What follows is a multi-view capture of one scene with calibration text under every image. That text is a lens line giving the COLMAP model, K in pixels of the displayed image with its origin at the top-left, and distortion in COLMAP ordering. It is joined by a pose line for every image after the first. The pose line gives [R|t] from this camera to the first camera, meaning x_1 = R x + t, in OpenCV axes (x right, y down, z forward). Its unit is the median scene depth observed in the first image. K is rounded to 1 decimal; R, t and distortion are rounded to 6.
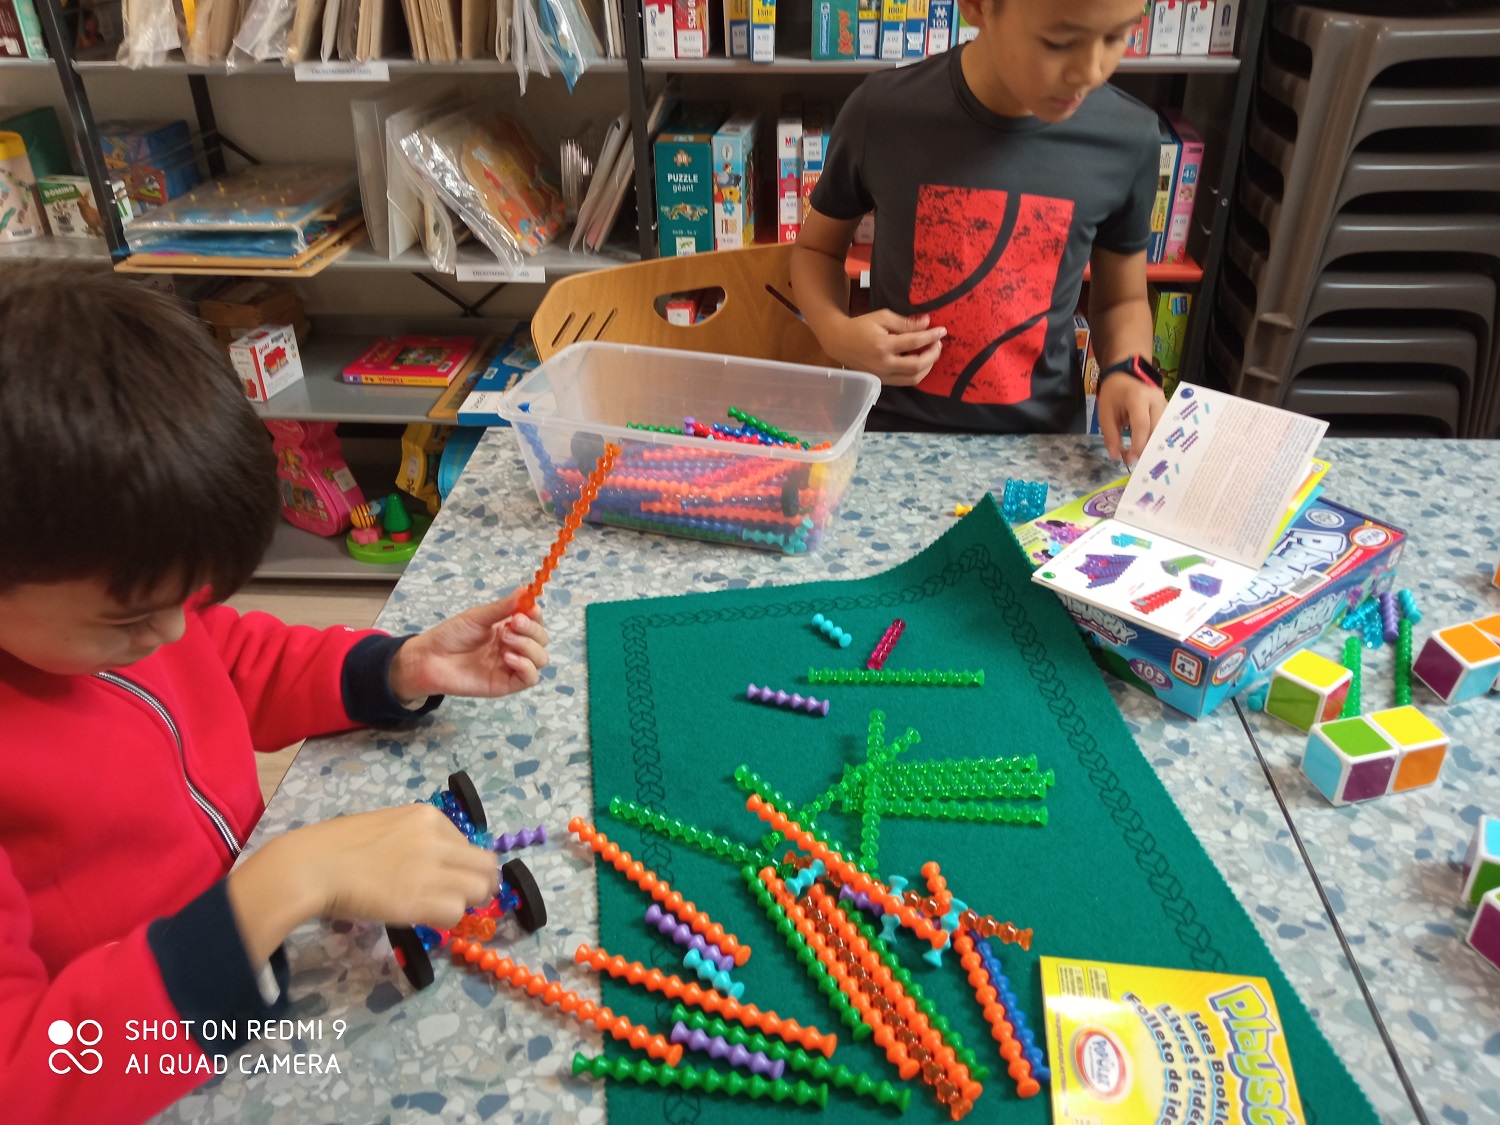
lens RADIAL K [[1233.6, 0, 752.6], [0, 1233.6, 568.3], [0, 0, 1]] dist [0.008428, -0.012070]
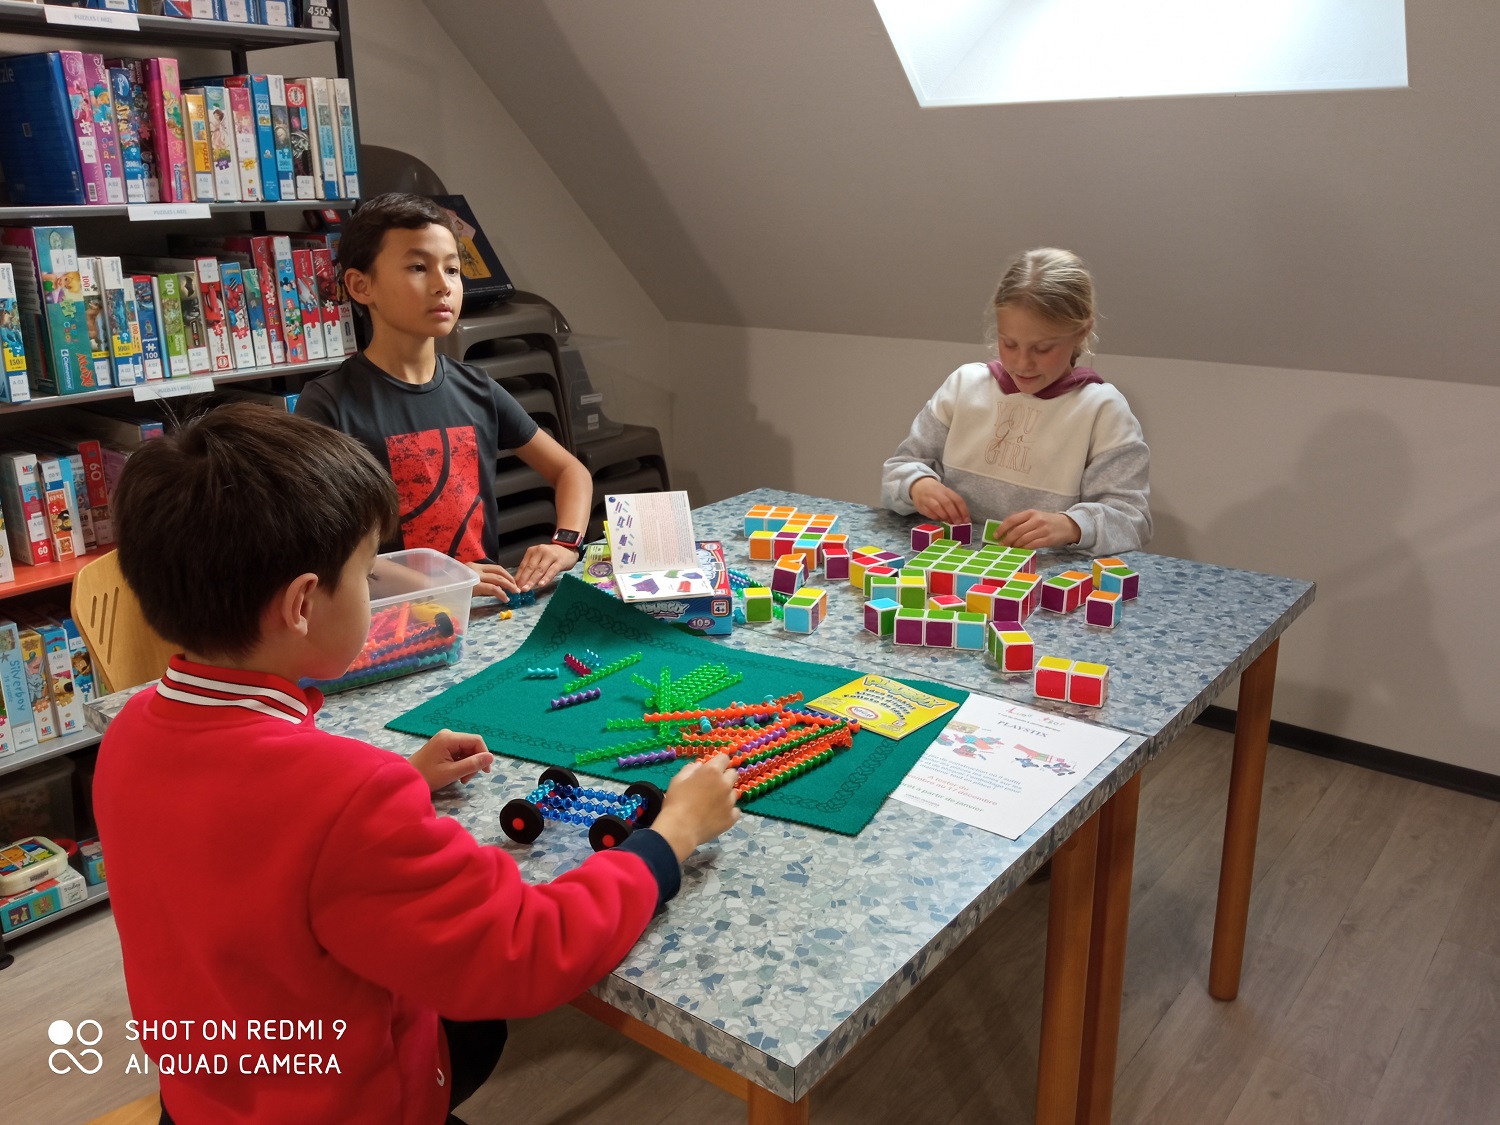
lens RADIAL K [[1233.6, 0, 749.2], [0, 1233.6, 558.2], [0, 0, 1]] dist [0.008428, -0.012070]
pose [[0.568316, -0.235580, 0.788364, -0.932215], [0.426978, 0.903471, -0.037824, 0.084766], [-0.703354, 0.358110, 0.614045, -0.203820]]
